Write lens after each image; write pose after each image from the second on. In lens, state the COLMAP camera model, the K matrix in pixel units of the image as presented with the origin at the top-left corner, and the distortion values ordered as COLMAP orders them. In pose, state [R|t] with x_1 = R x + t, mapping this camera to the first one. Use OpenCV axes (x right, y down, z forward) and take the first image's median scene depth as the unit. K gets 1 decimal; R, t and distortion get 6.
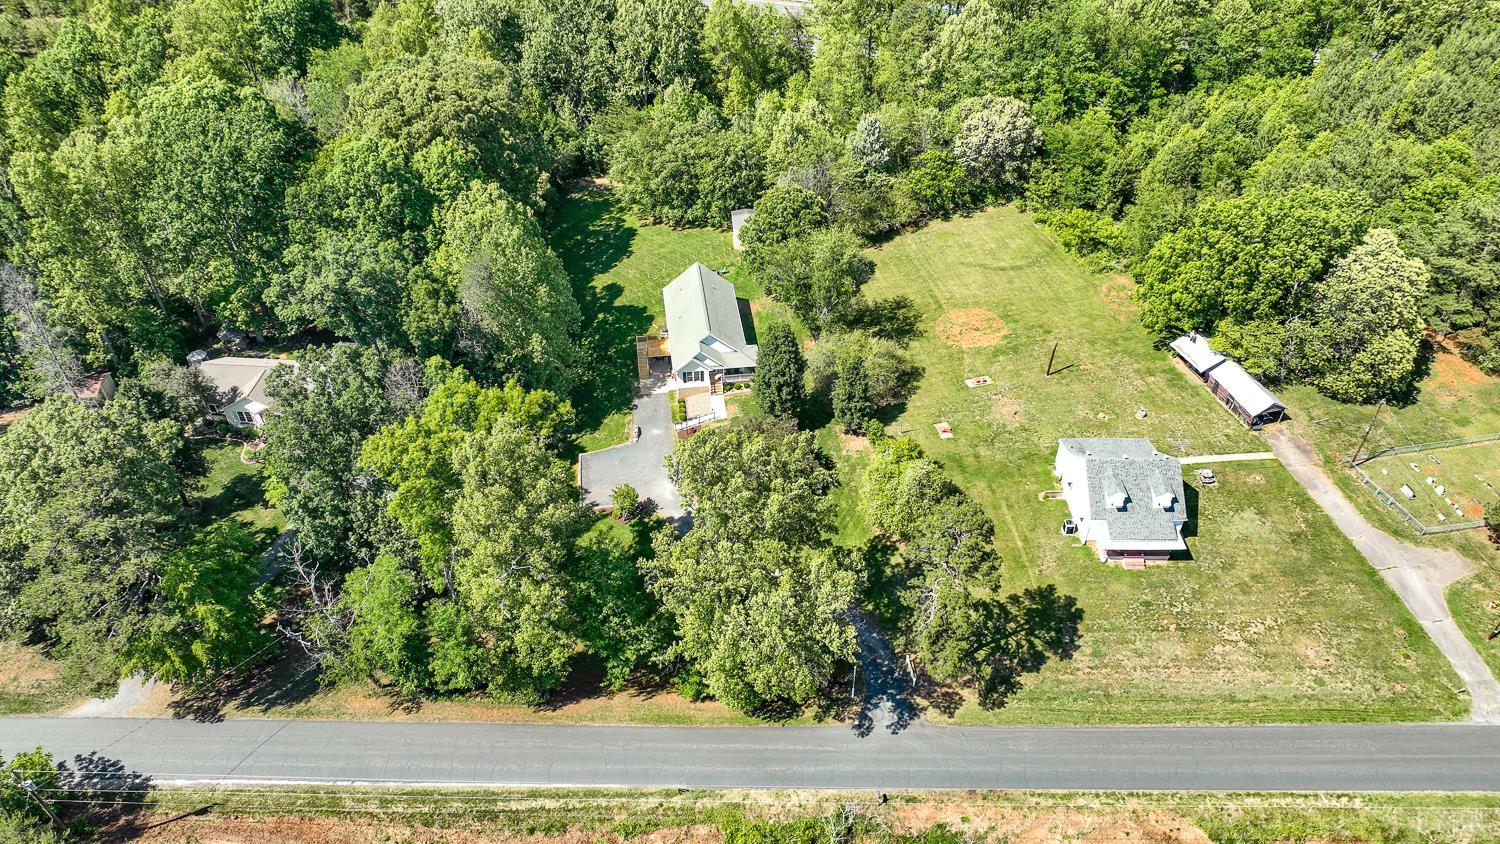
lens RADIAL K [[1051.9, 0, 750.0], [0, 1051.9, 422.0], [0, 0, 1]] dist [-0.003398, 0.021644]
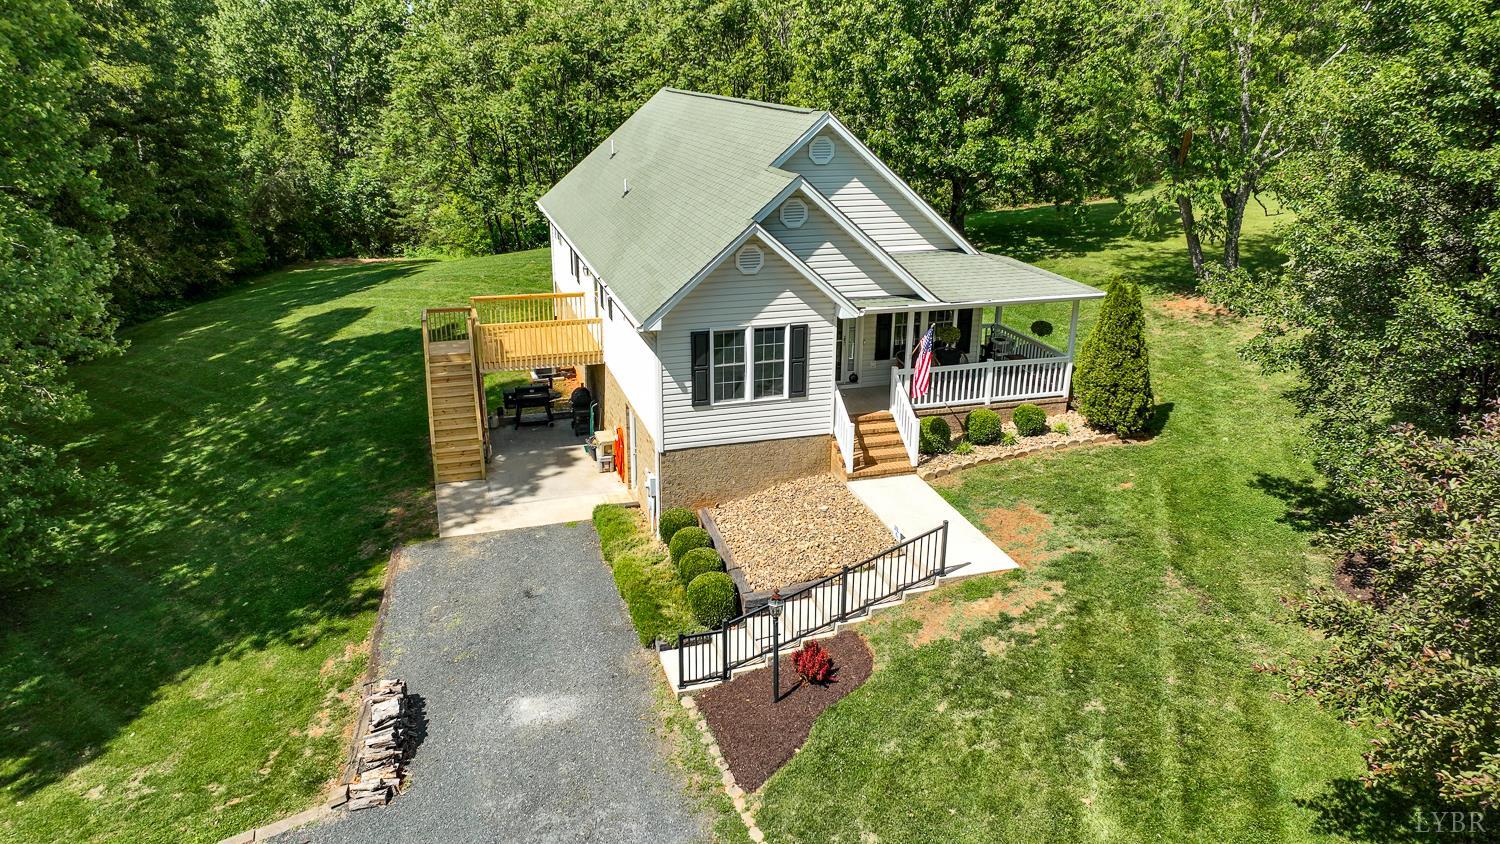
lens RADIAL K [[1051.9, 0, 750.0], [0, 1051.9, 422.0], [0, 0, 1]] dist [-0.003398, 0.021644]
pose [[0.986785, -0.045255, 0.155587, -0.084586], [0.098601, 0.929673, -0.354946, 0.026785], [-0.128582, 0.365596, 0.921849, 0.891047]]
